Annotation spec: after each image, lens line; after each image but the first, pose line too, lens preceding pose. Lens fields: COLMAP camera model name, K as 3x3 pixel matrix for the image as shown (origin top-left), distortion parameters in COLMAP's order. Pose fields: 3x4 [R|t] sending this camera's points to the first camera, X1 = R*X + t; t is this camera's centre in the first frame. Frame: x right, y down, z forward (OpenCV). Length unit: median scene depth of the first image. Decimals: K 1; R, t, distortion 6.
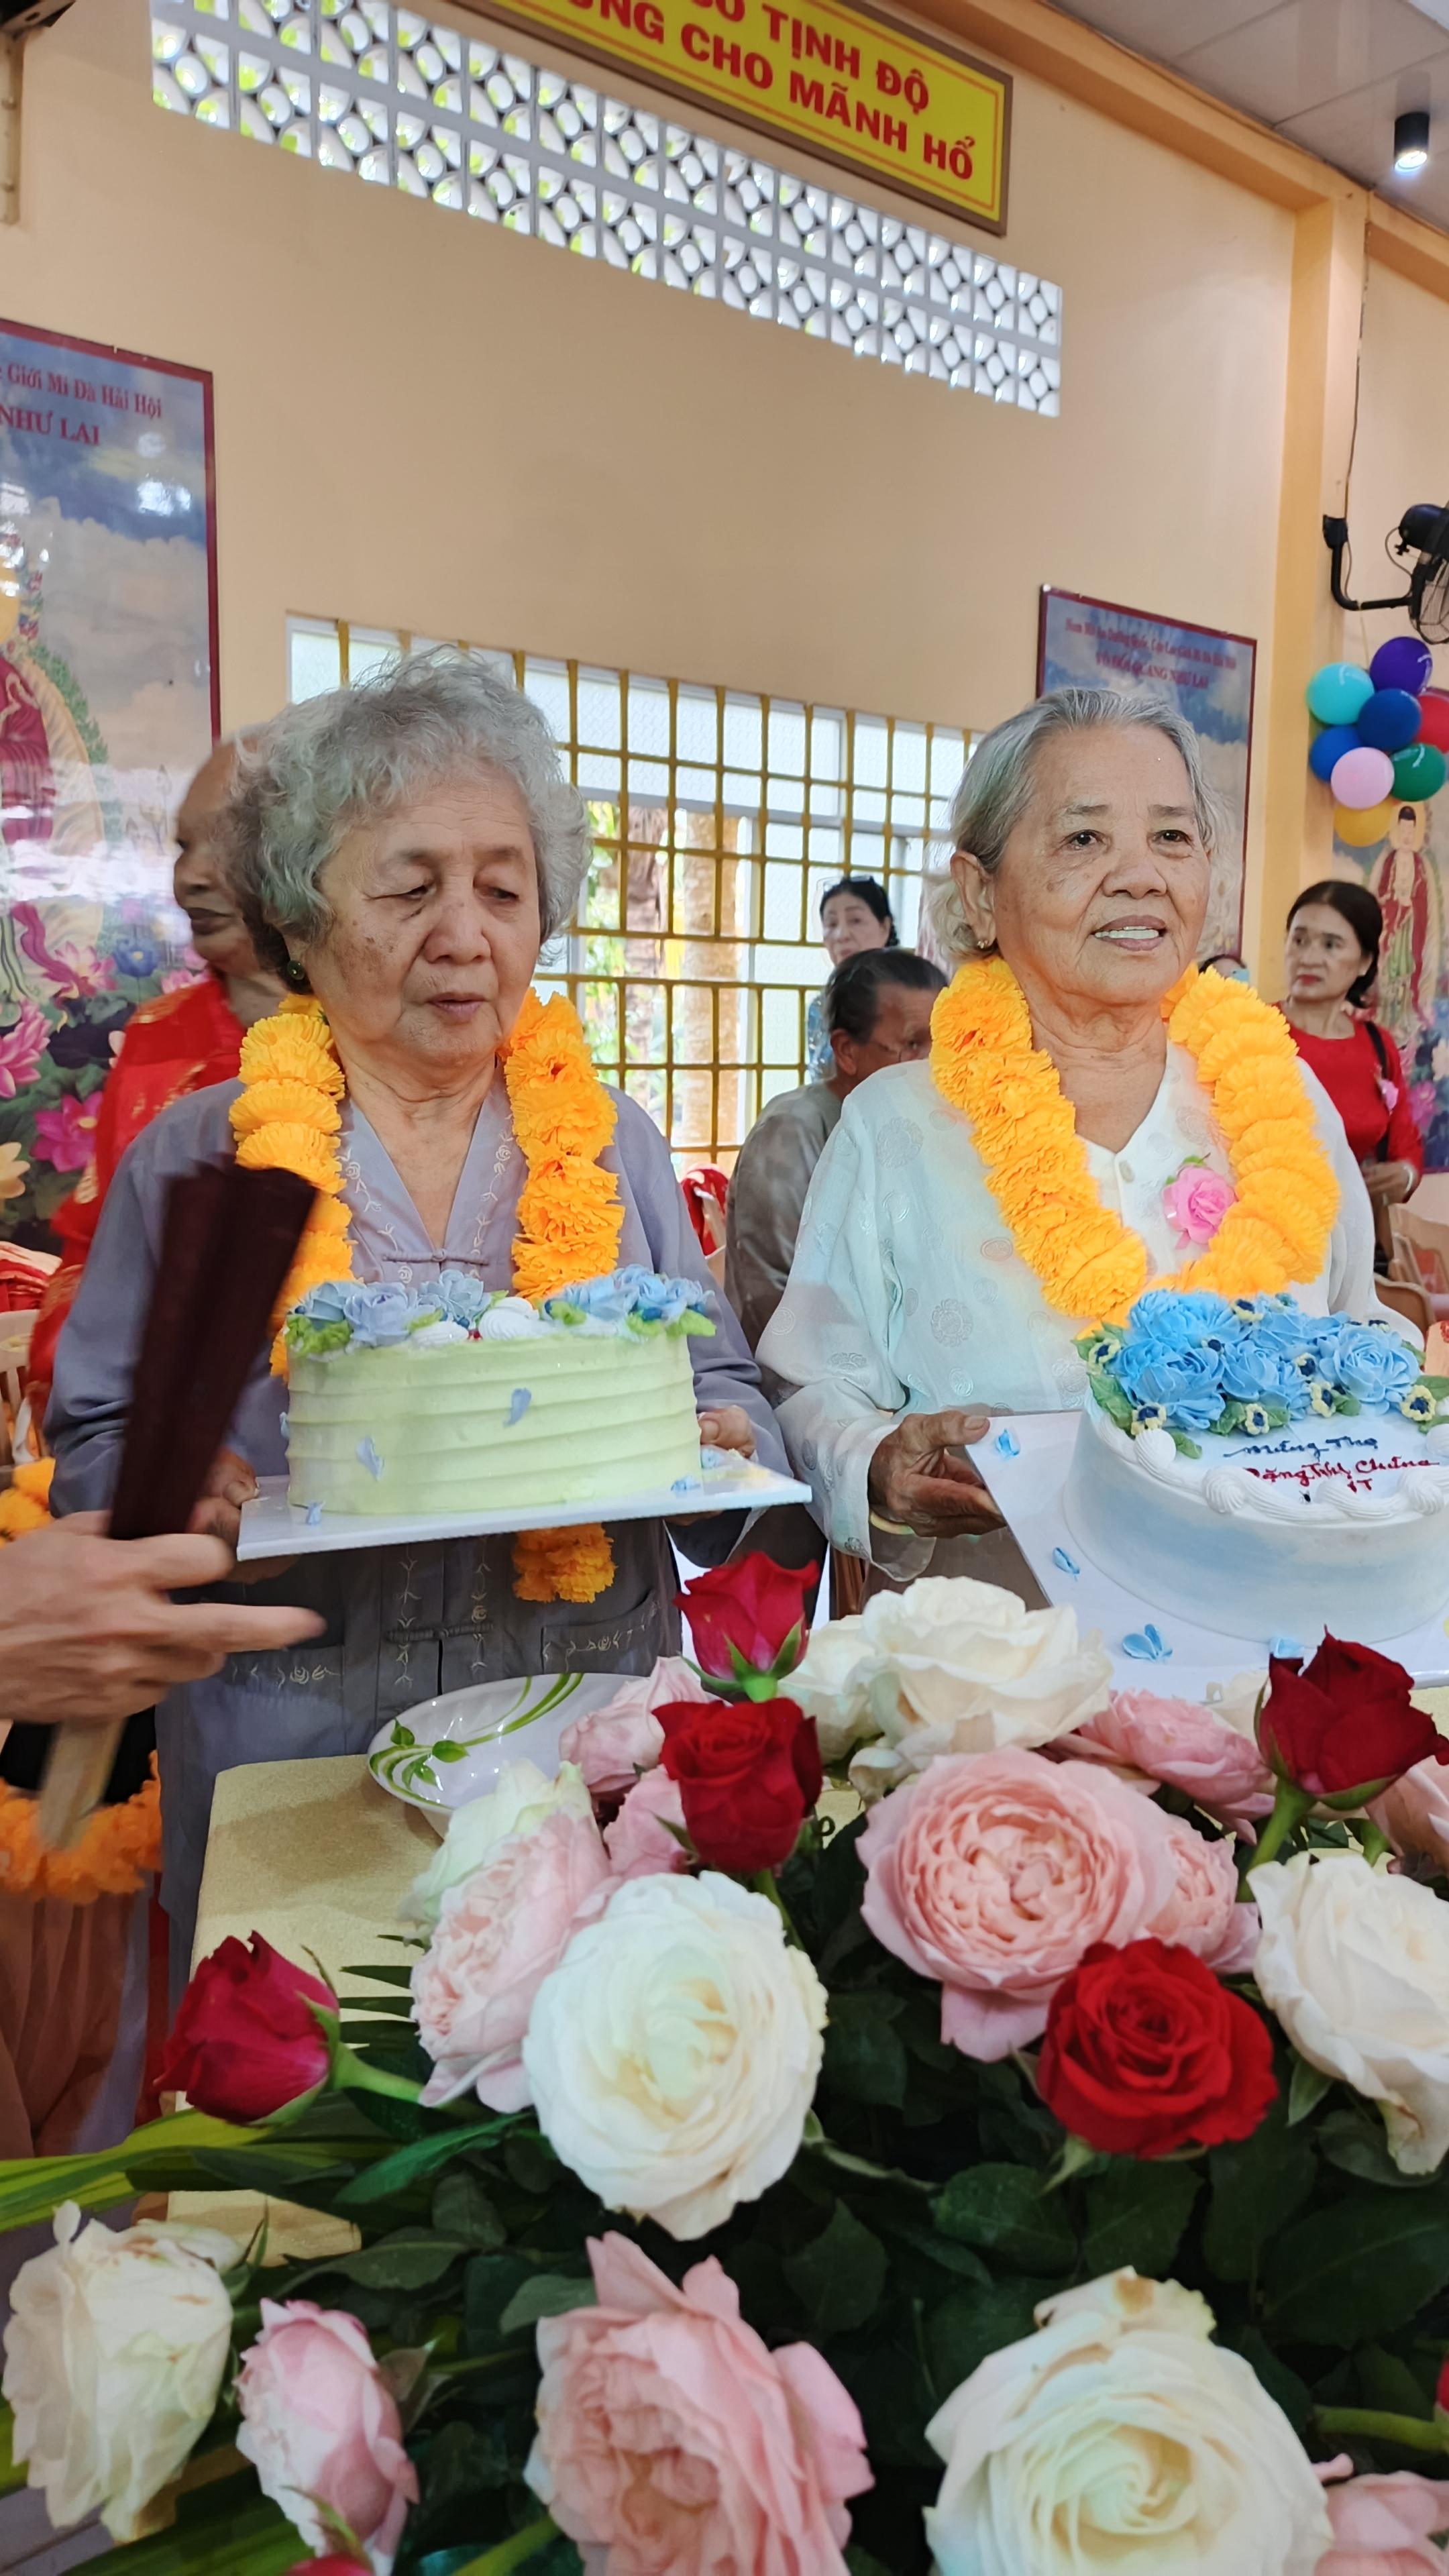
lens RADIAL K [[1836.9, 0, 723.5], [0, 1836.9, 1282.0], [0, 0, 1]] dist [0.030727, -0.031750]
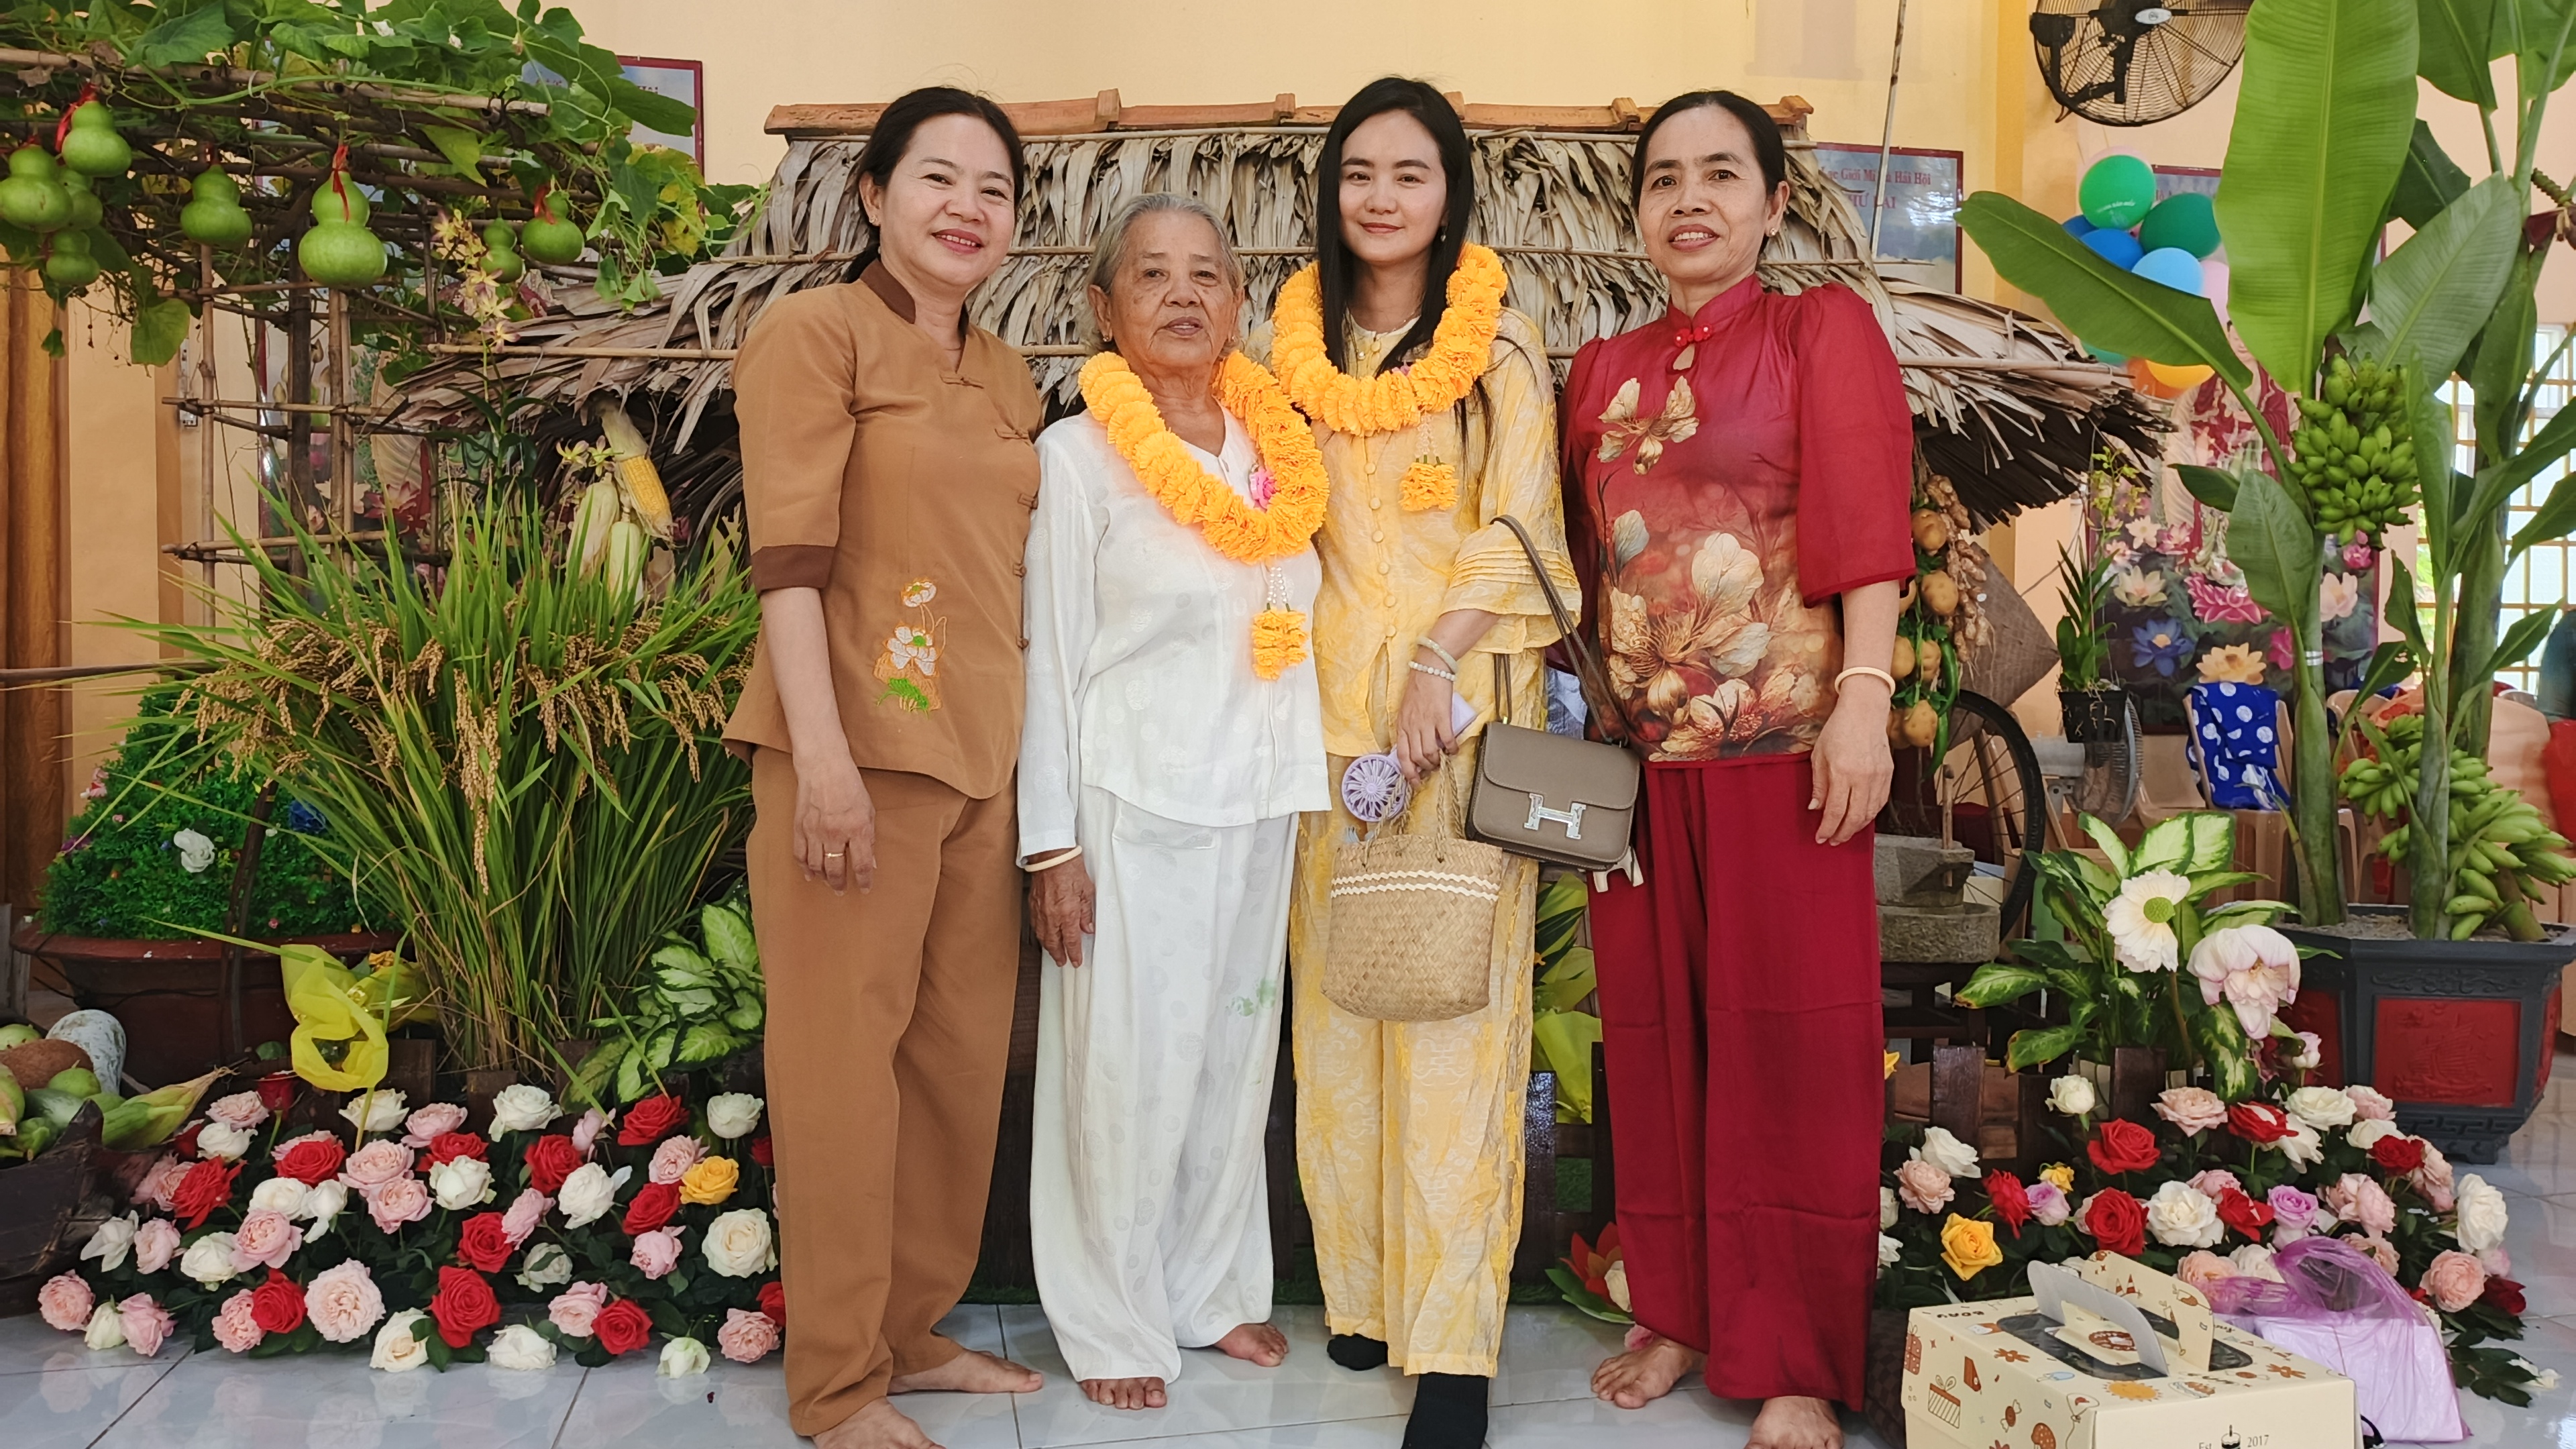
lens RADIAL K [[1836.9, 0, 1300.9], [0, 1836.9, 724.6], [0, 0, 1]] dist [0.030727, -0.031750]
pose [[0.883839, -0.004577, -0.467769, -0.298422], [-0.047464, 0.993914, -0.099407, 0.157017], [0.465377, 0.110062, 0.878243, -0.676373]]
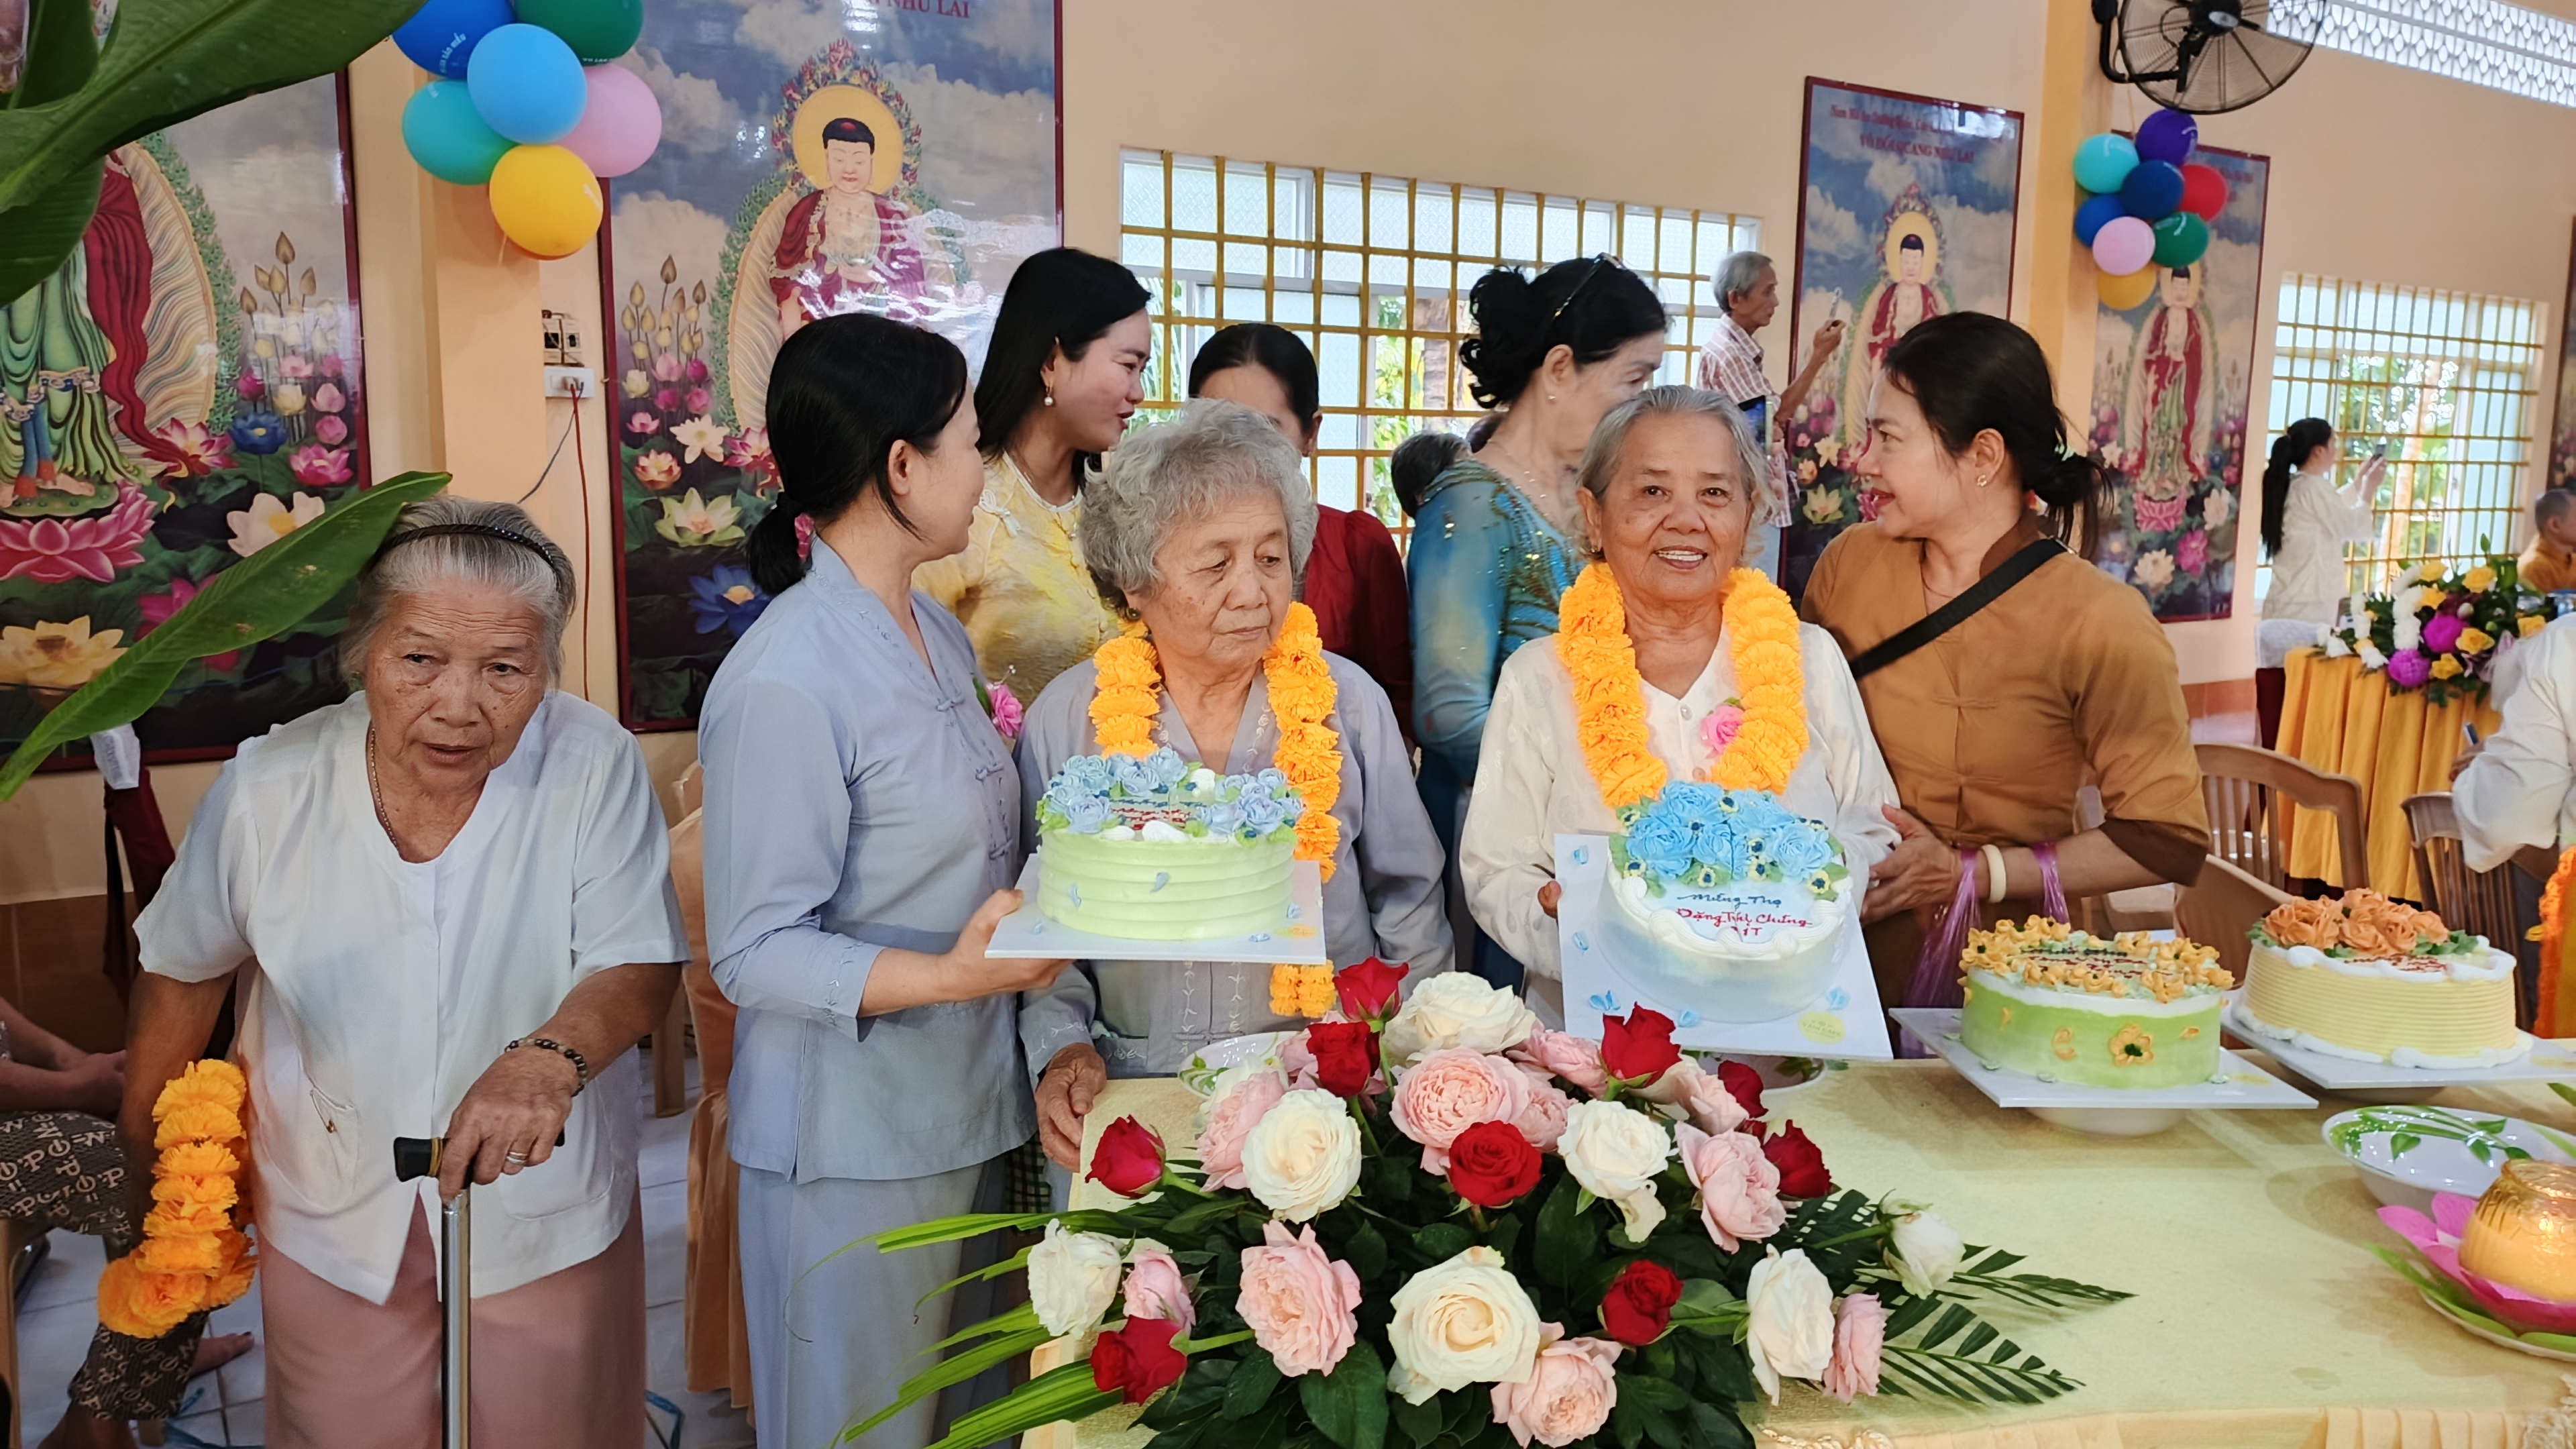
lens RADIAL K [[1836.9, 0, 1312.5], [0, 1836.9, 733.4], [0, 0, 1]] dist [0.030727, -0.031750]
pose [[0.992853, 0.018370, -0.117922, 0.024030], [-0.015762, 0.999611, 0.023013, -0.018525], [0.118299, -0.020990, 0.992756, -0.127786]]
